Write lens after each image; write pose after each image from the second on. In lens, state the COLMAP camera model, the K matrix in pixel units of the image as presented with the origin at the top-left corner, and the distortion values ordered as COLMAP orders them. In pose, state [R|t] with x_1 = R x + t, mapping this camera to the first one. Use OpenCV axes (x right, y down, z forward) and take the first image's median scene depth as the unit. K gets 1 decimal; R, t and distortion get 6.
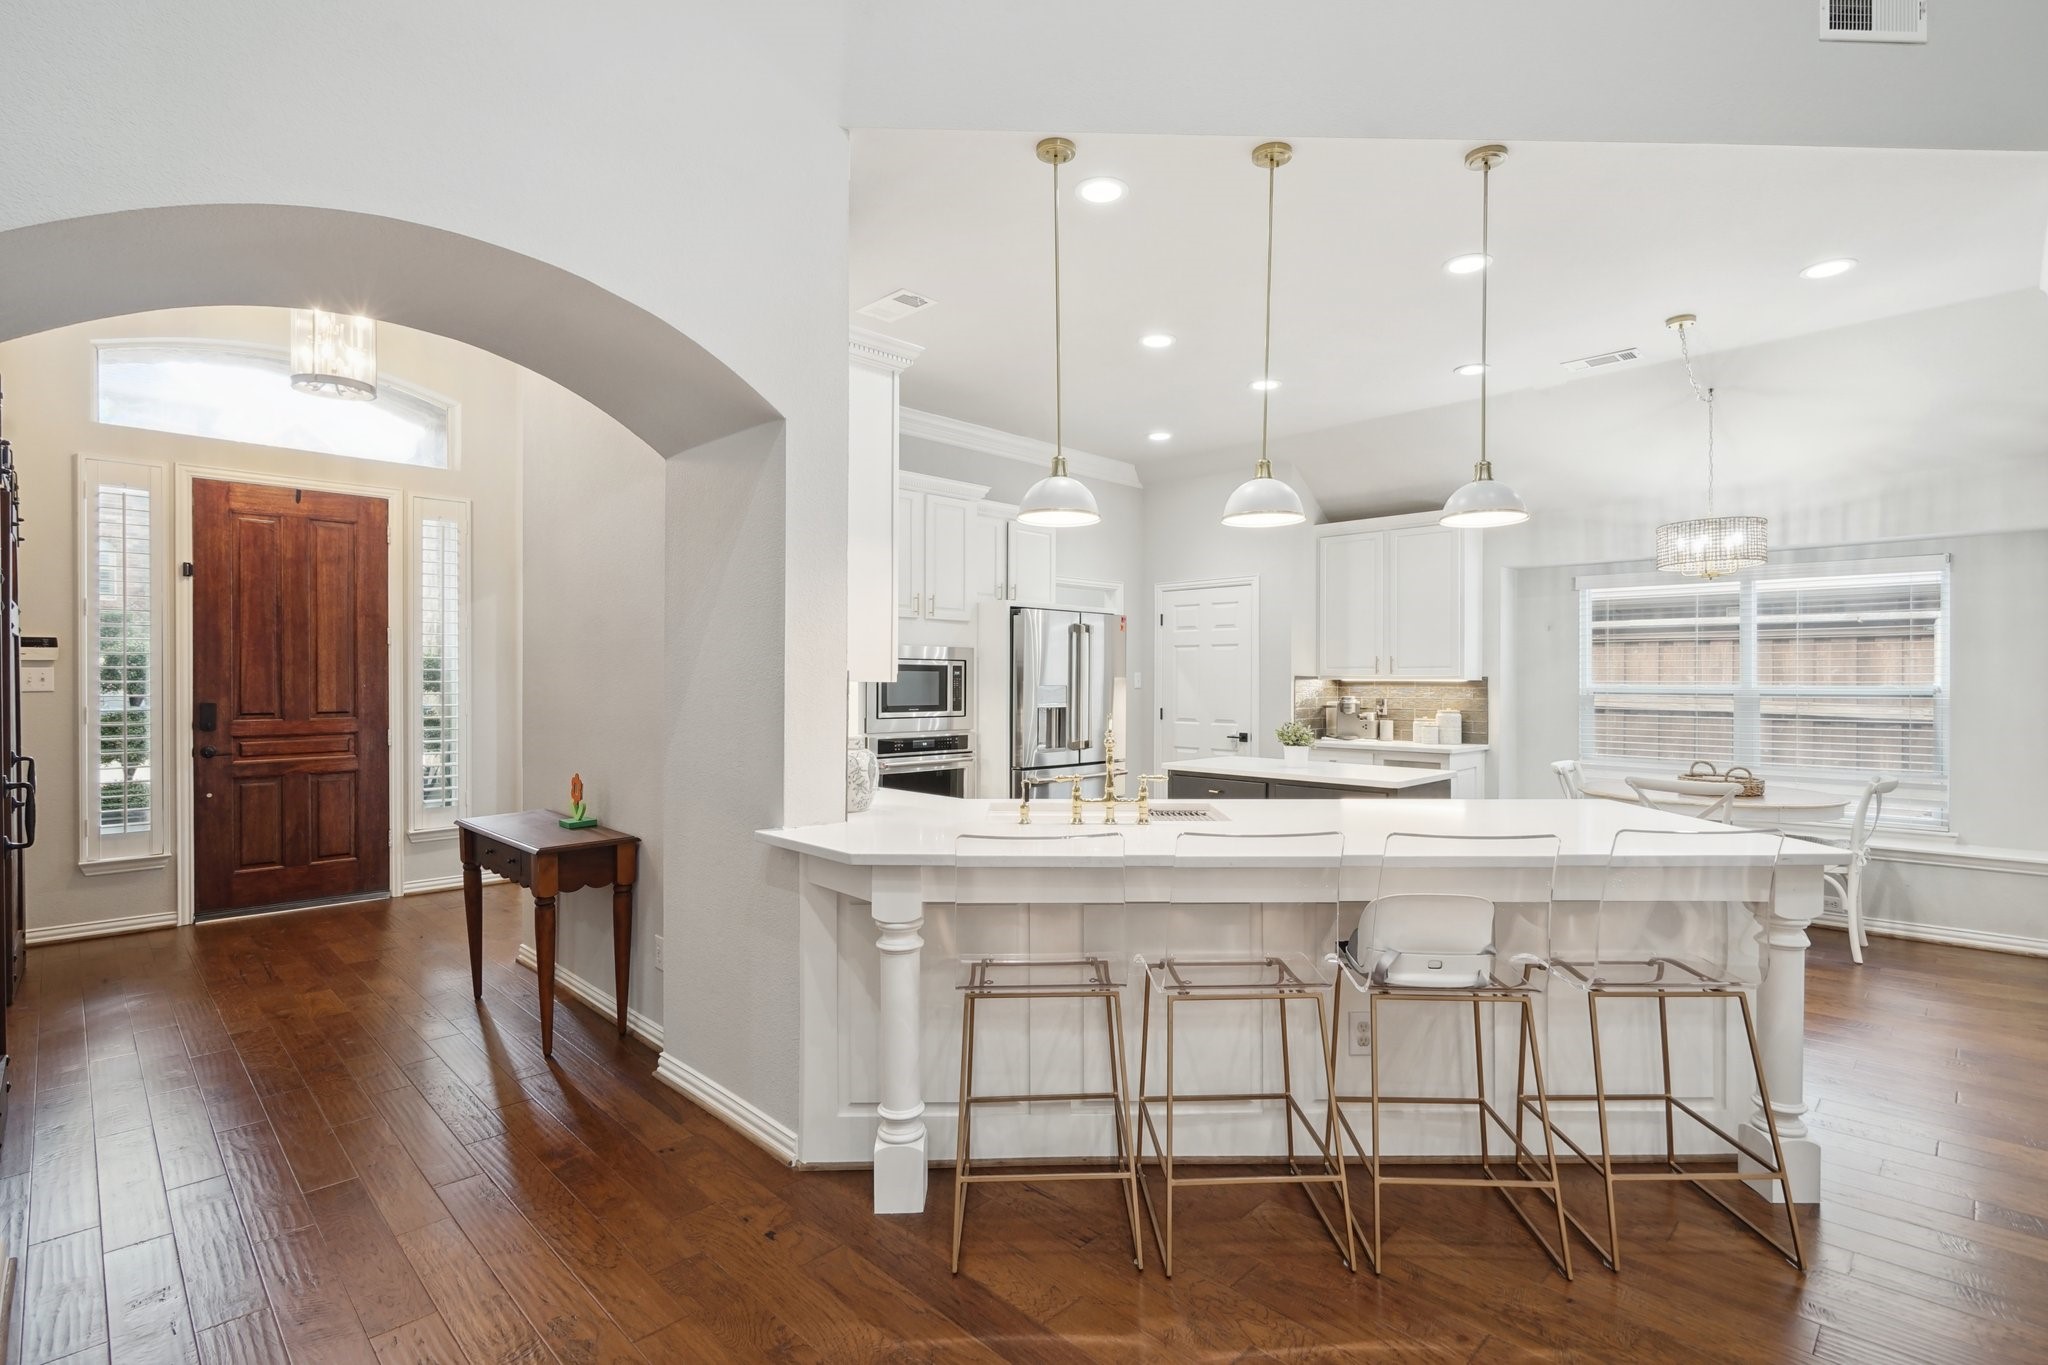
lens RADIAL K [[976.7, 0, 1044.5], [0, 976.7, 685.9], [0, 0, 1]] dist [-0.000493, 0.000200]
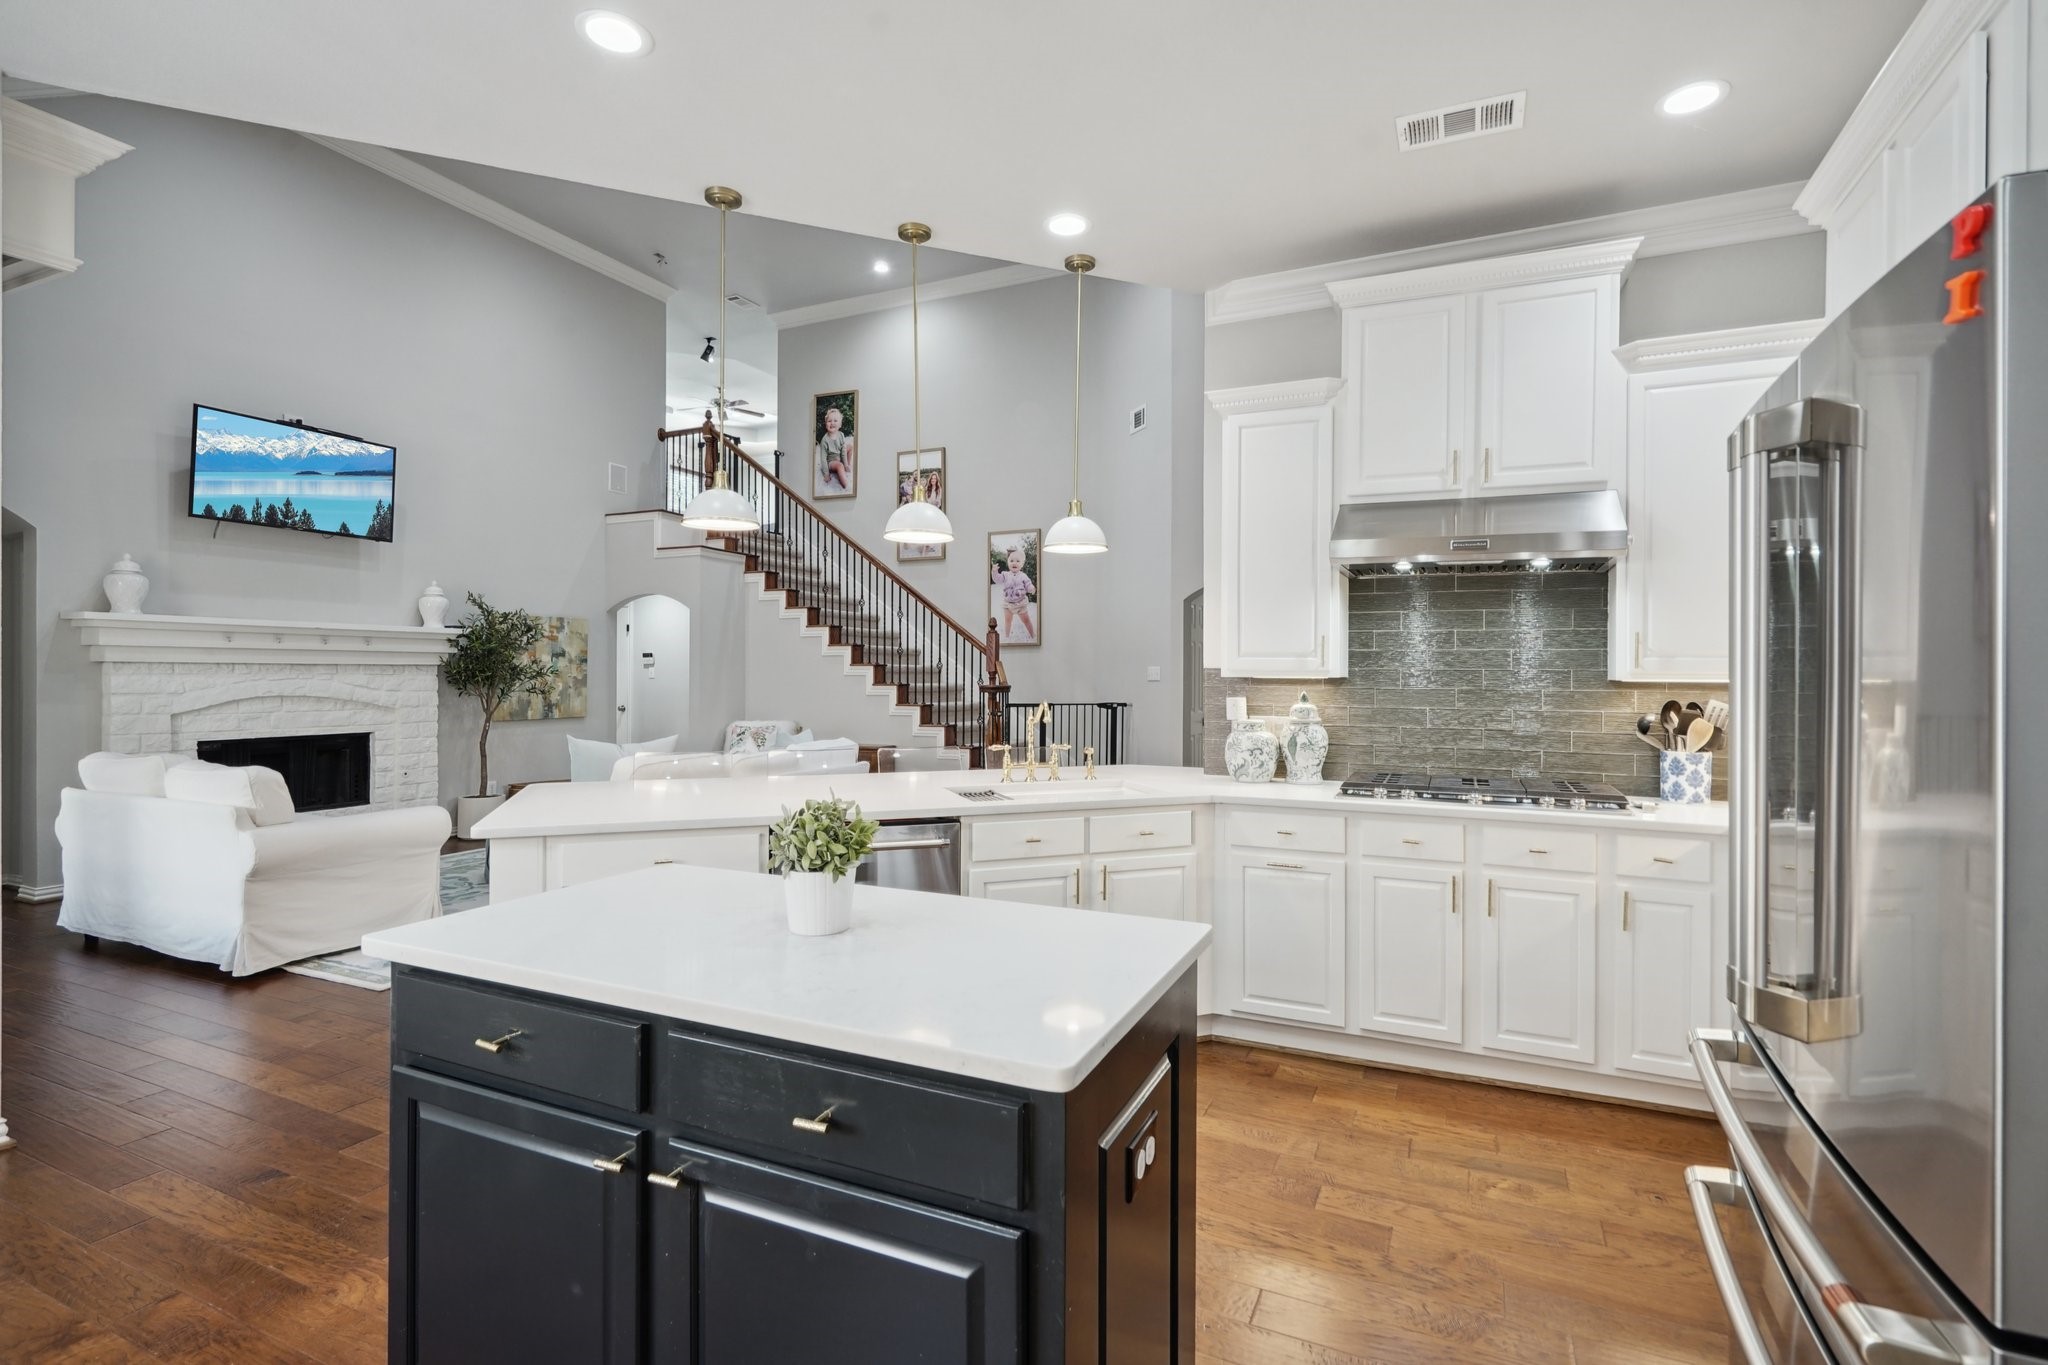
lens RADIAL K [[953.0, 0, 1038.6], [0, 953.0, 672.6], [0, 0, 1]] dist [0.001125, 0.000198]
pose [[-0.940147, -0.006572, -0.340707, 0.262379], [-0.010175, 0.999910, 0.008789, -0.009603], [0.340618, 0.011729, -0.940129, 1.173857]]
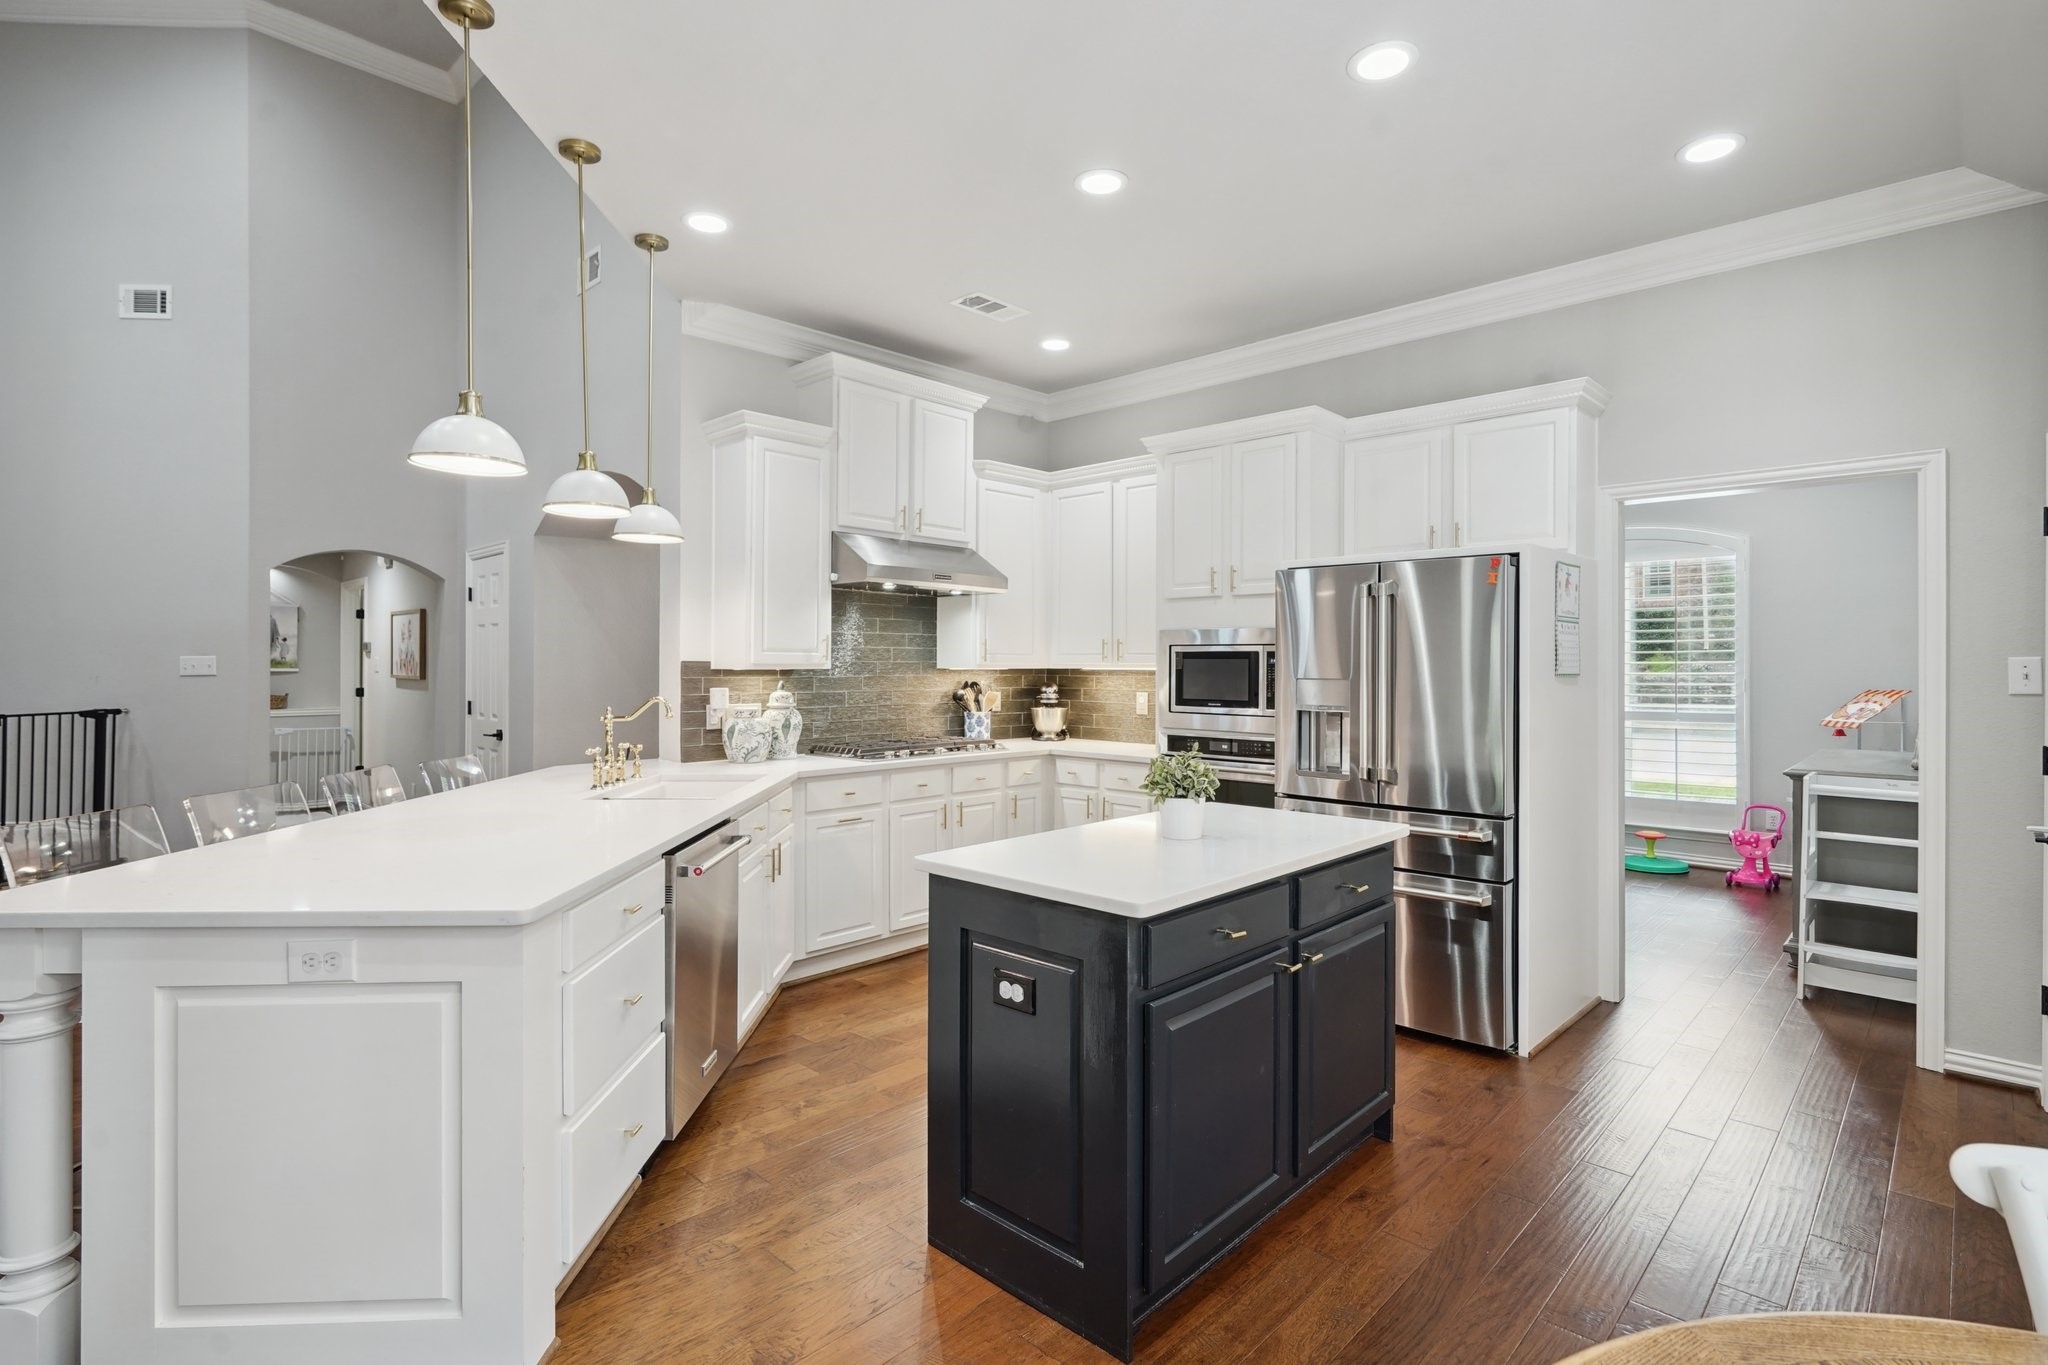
lens RADIAL K [[995.6, 0, 1036.8], [0, 995.6, 661.8], [0, 0, 1]] dist [-0.001833, 0.000059]
pose [[0.019044, -0.002620, -0.999815, 0.694310], [-0.010285, 0.999943, -0.002816, -0.008300], [0.999766, 0.010337, 0.019016, 0.796726]]
